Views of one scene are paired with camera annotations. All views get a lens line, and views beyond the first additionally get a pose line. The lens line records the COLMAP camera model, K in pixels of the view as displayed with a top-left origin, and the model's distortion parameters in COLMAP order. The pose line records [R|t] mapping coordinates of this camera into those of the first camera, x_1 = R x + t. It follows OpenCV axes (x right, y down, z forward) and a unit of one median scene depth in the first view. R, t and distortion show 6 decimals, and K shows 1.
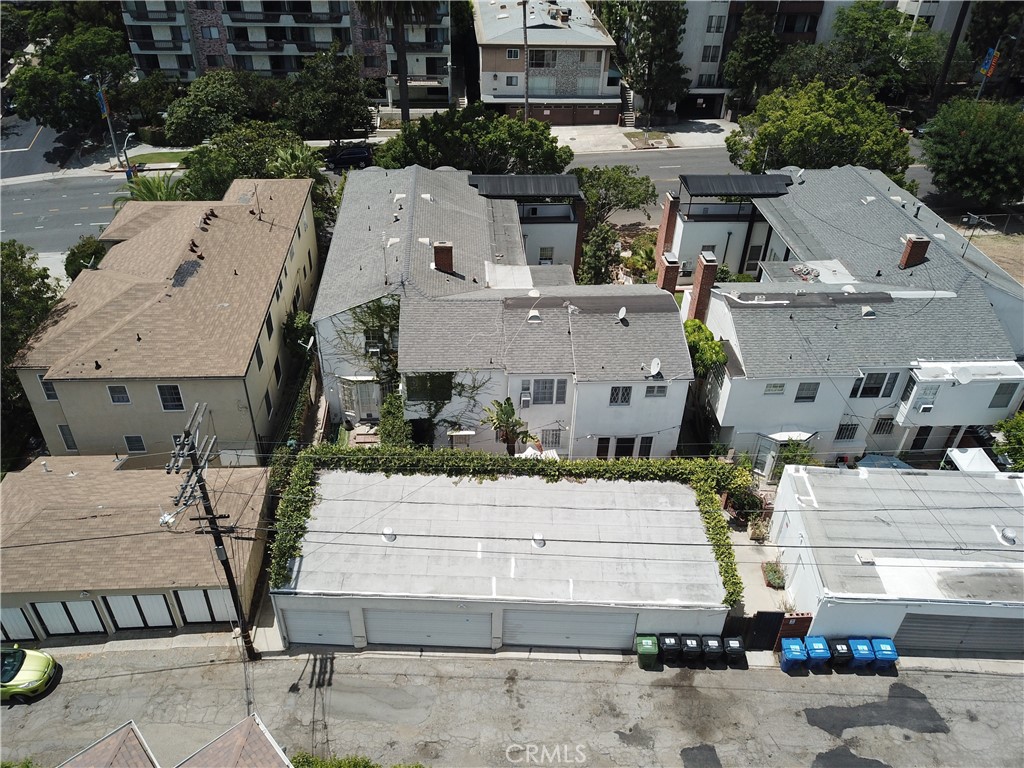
lens RADIAL K [[784.7, 0, 502.5], [0, 784.7, 370.1], [0, 0, 1]] dist [0.007775, -0.000813]
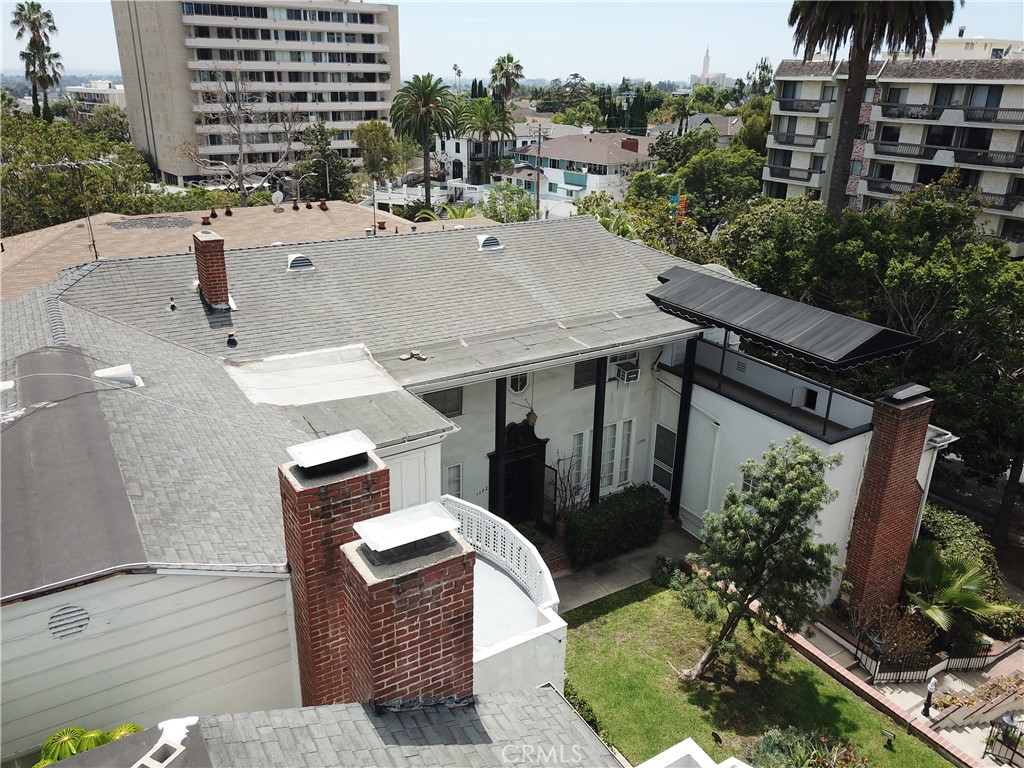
lens RADIAL K [[784.7, 0, 502.5], [0, 784.7, 370.8], [0, 0, 1]] dist [0.007775, -0.000813]
pose [[0.468818, 0.299948, -0.830808, 0.453347], [-0.519058, 0.854596, 0.015637, -0.209443], [0.714695, 0.423907, 0.556340, 0.987859]]
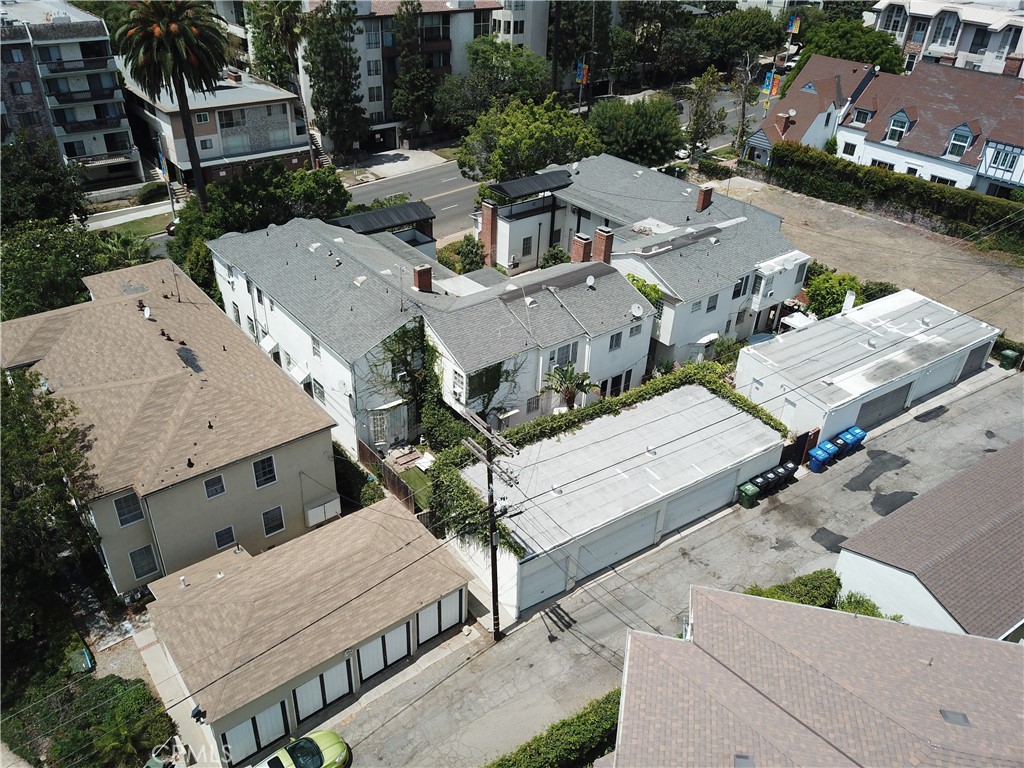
lens RADIAL K [[784.7, 0, 501.4], [0, 784.7, 372.2], [0, 0, 1]] dist [0.007775, -0.000813]
pose [[0.821770, -0.294544, 0.487788, -0.630284], [0.320029, 0.946847, 0.032592, -0.020537], [-0.471460, 0.129324, 0.872354, -0.013361]]
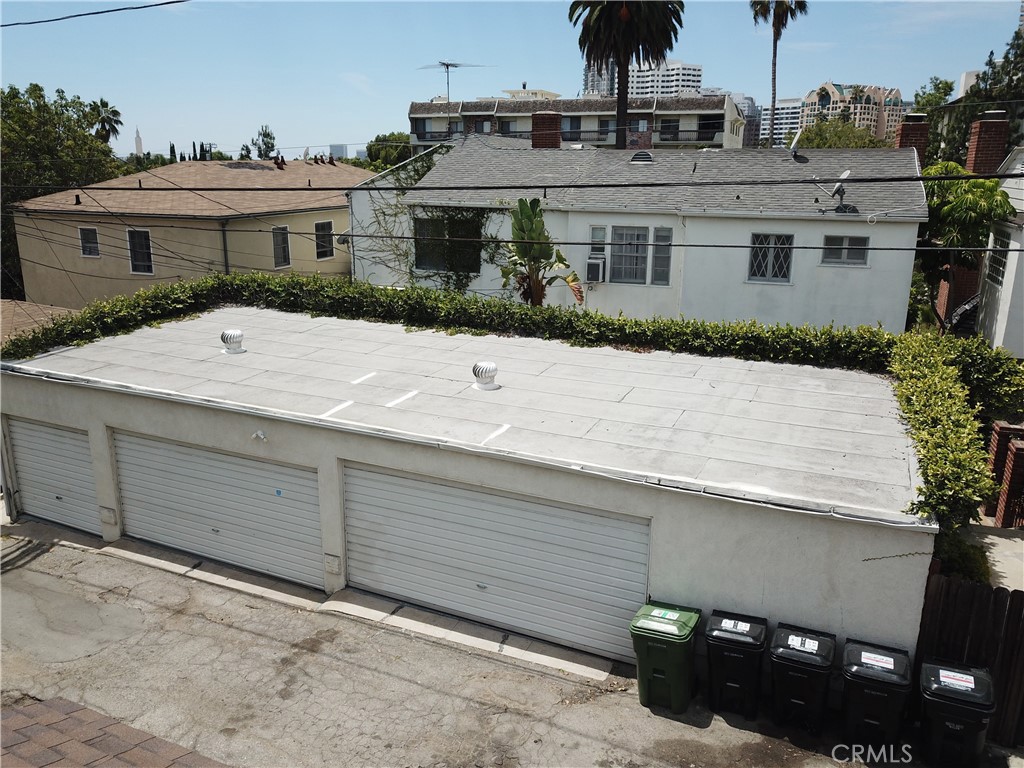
lens RADIAL K [[784.7, 0, 502.4], [0, 784.7, 369.9], [0, 0, 1]] dist [0.007775, -0.000813]
pose [[0.915837, 0.088365, -0.391708, 0.197212], [-0.223863, 0.922186, -0.315370, 0.301010], [0.333360, 0.376517, 0.864353, 0.519105]]
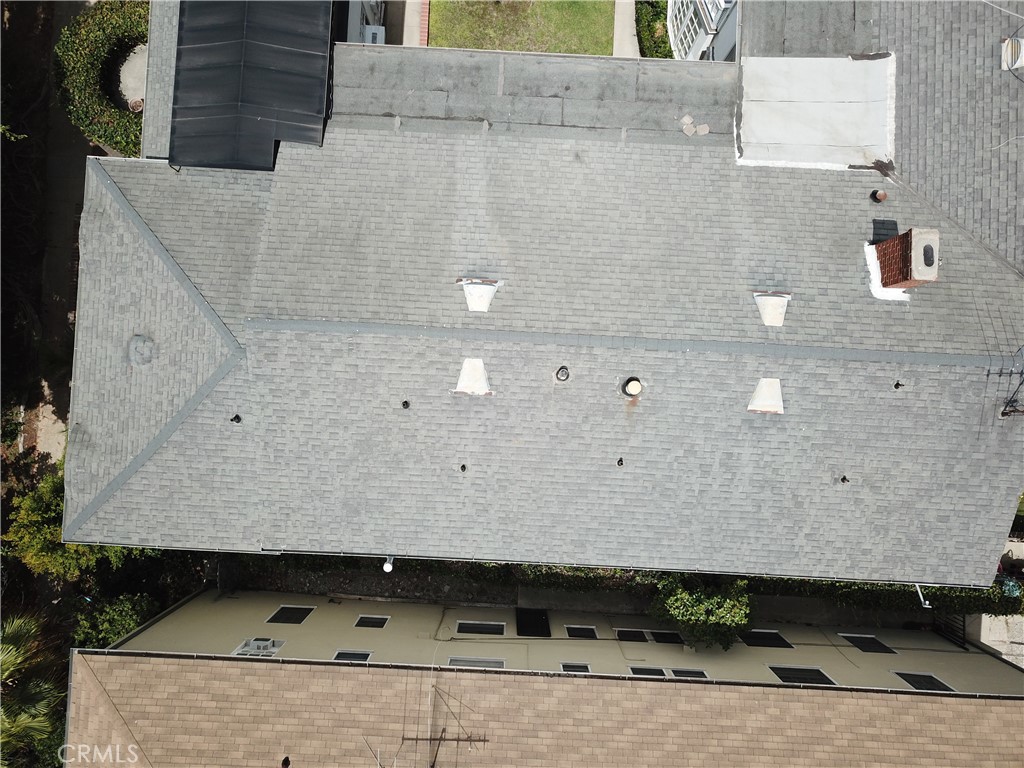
lens RADIAL K [[784.7, 0, 501.8], [0, 784.7, 369.5], [0, 0, 1]] dist [0.007775, -0.000813]
pose [[0.108009, -0.994102, 0.009797, -0.167214], [0.585724, 0.071595, 0.807343, -0.616839], [-0.803282, -0.081462, 0.590002, 1.030668]]
